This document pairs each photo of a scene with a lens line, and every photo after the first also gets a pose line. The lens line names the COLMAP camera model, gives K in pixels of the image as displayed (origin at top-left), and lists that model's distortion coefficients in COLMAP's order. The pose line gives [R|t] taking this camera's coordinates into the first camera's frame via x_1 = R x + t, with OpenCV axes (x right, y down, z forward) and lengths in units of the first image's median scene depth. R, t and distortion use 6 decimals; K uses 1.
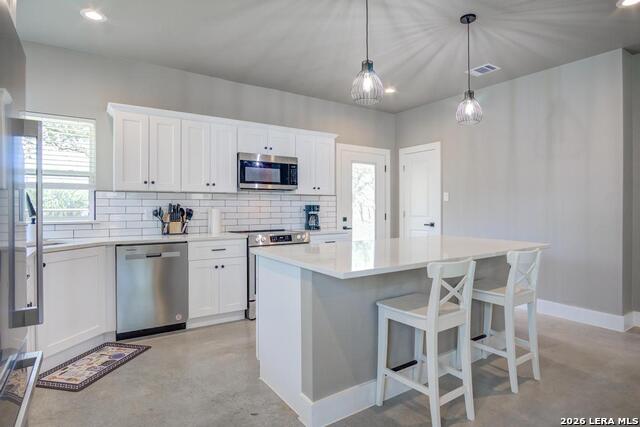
lens RADIAL K [[352.9, 0, 321.3], [0, 352.9, 212.3], [0, 0, 1]] dist [-0.003264, -0.001322]
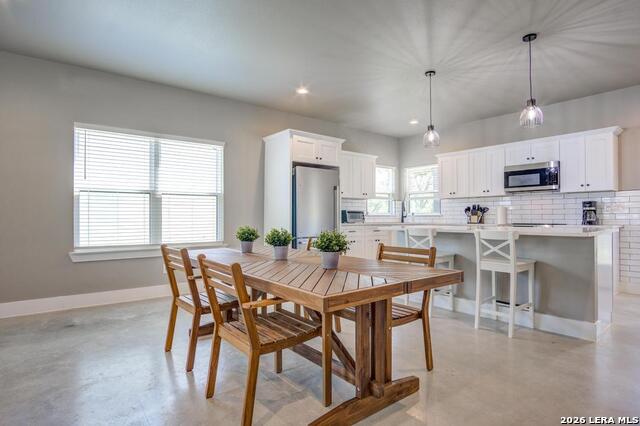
lens RADIAL K [[352.9, 0, 319.2], [0, 352.9, 216.4], [0, 0, 1]] dist [-0.003264, -0.001322]
pose [[0.064009, 0.004960, -0.997937, 1.094392], [-0.002930, 0.999984, 0.004782, 0.023327], [0.997945, 0.002617, 0.064022, 0.169568]]
